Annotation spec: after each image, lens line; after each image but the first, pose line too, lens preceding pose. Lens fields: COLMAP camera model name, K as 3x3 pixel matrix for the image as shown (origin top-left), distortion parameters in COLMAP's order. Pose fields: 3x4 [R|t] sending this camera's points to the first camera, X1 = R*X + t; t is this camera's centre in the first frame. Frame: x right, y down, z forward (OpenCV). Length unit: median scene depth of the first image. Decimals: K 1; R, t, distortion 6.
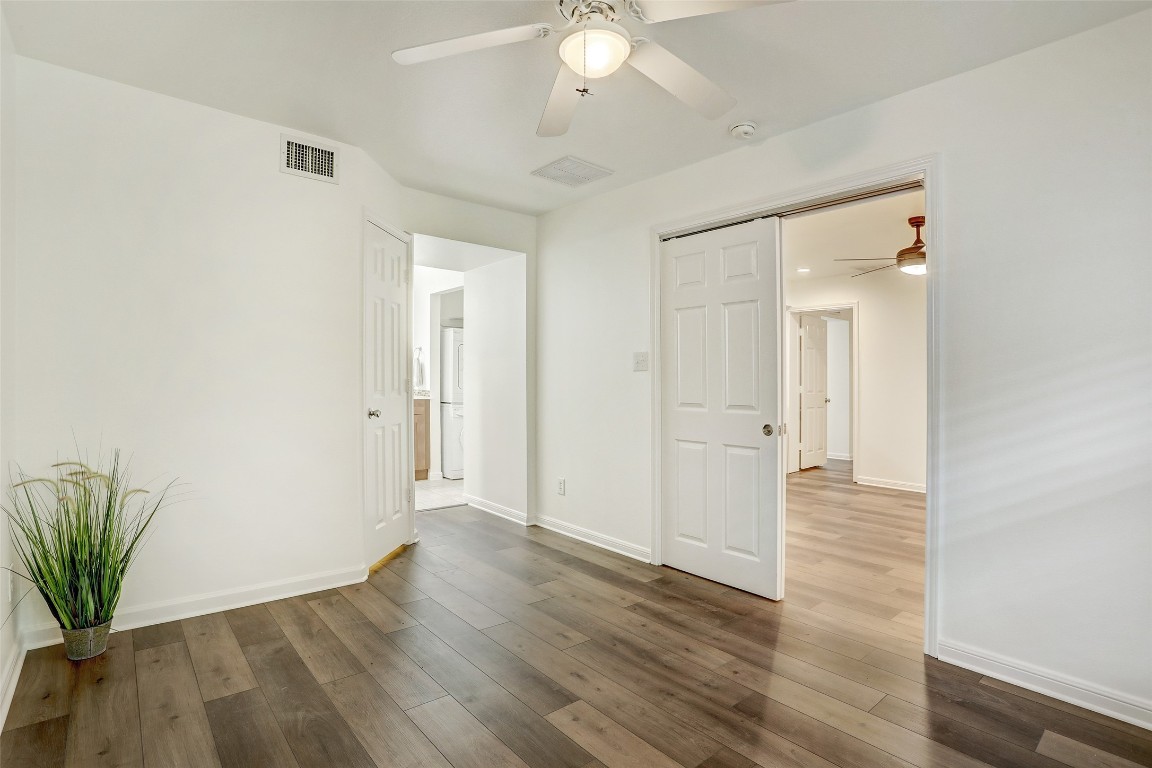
lens RADIAL K [[562.6, 0, 574.3], [0, 562.6, 385.1], [0, 0, 1]] dist [-0.059368, 0.018119]
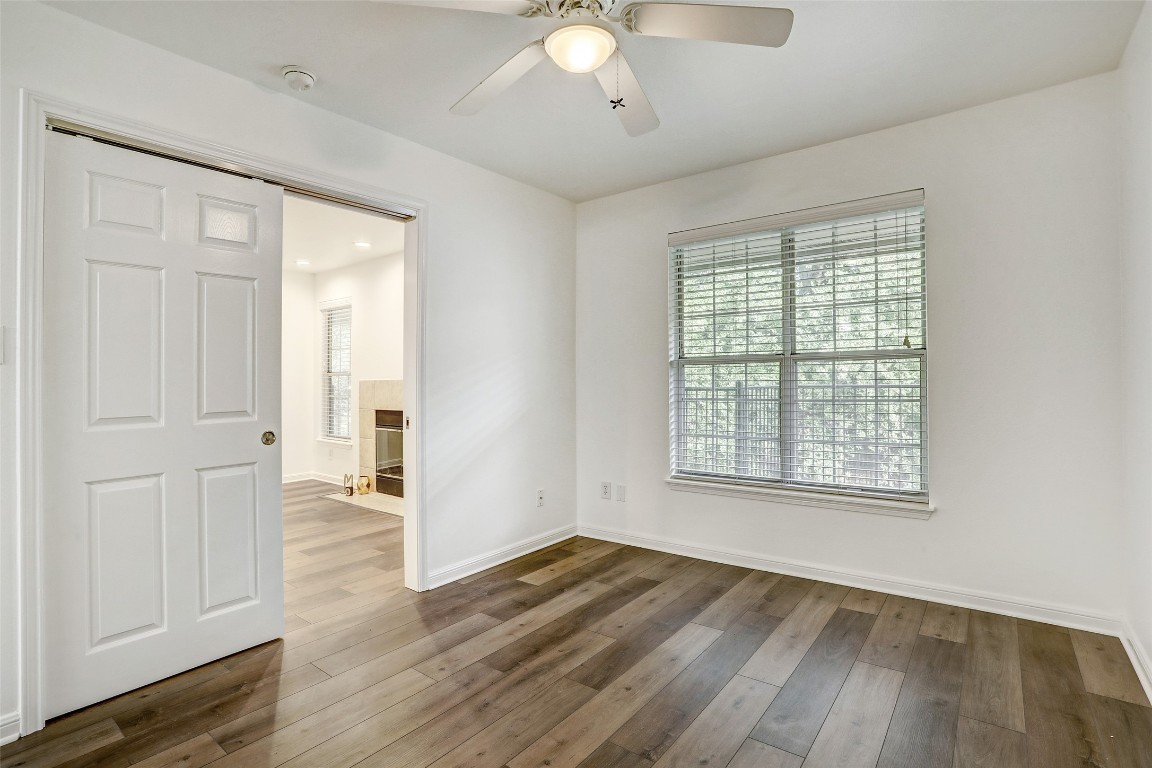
lens RADIAL K [[562.6, 0, 574.5], [0, 562.6, 373.5], [0, 0, 1]] dist [-0.059368, 0.018119]
pose [[-0.204200, 0.003064, 0.978924, -0.634284], [0.024899, 0.999688, 0.002065, -0.006437], [-0.978612, 0.024796, -0.204213, 0.830410]]
